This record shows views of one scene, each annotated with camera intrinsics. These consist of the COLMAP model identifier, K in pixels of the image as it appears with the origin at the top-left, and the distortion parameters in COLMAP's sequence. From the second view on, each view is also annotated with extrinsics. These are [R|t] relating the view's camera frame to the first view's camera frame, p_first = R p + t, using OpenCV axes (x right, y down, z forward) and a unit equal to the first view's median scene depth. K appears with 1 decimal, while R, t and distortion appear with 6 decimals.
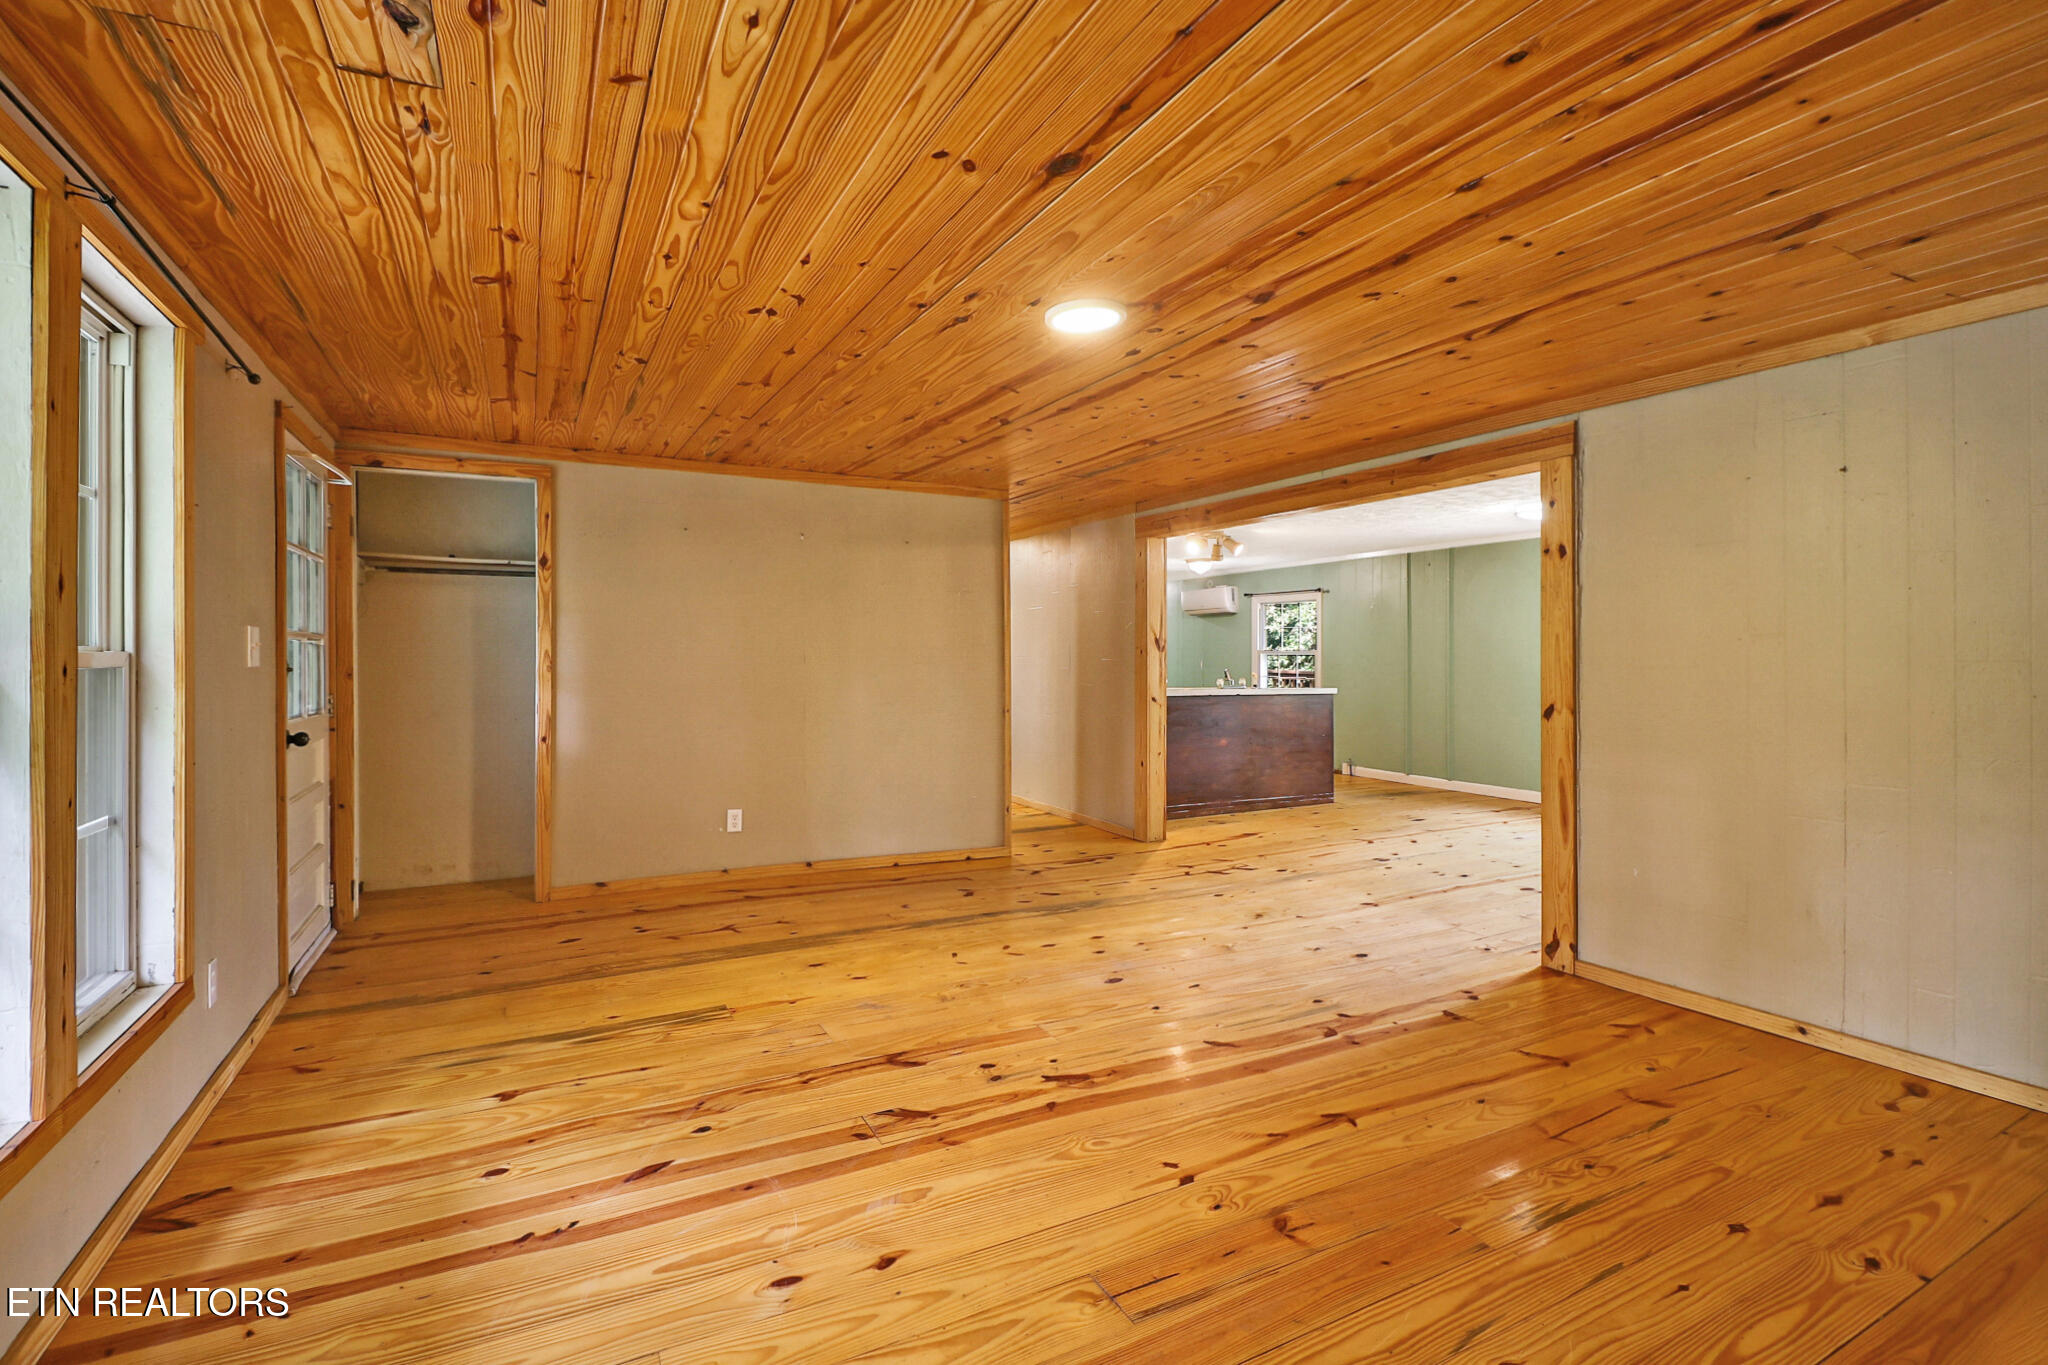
lens RADIAL K [[946.9, 0, 1013.3], [0, 946.9, 668.4], [0, 0, 1]] dist [-0.015194, -0.001884]
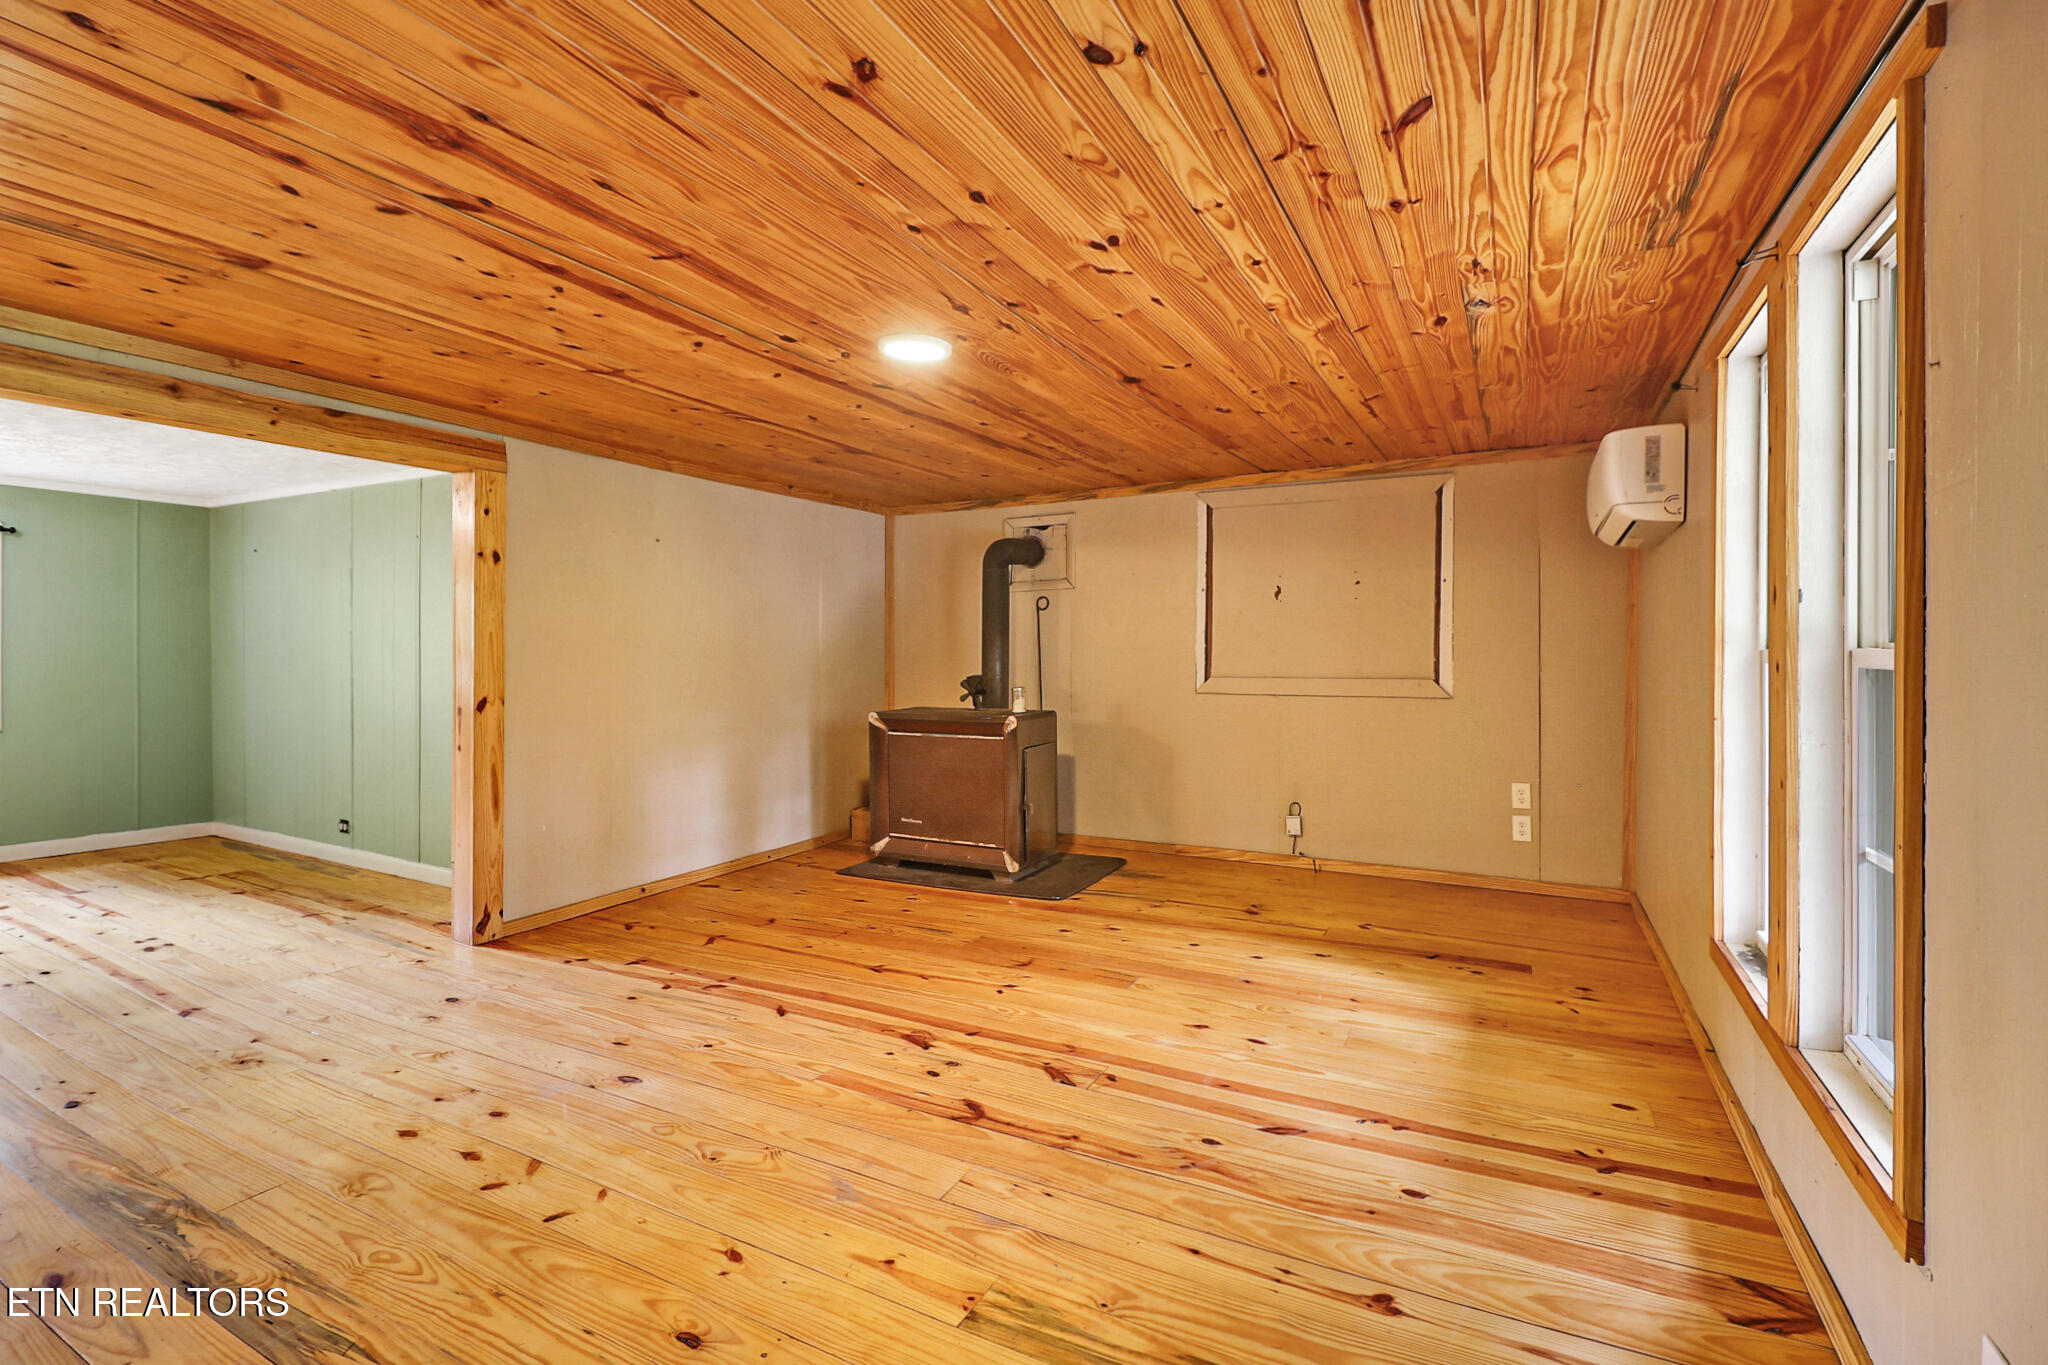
lens RADIAL K [[946.9, 0, 1011.4], [0, 946.9, 669.2], [0, 0, 1]] dist [-0.015194, -0.001884]
pose [[-0.569330, -0.013952, 0.821990, -0.923128], [0.010196, 0.999659, 0.024030, -0.019667], [-0.822046, 0.022062, -0.568994, 1.572924]]
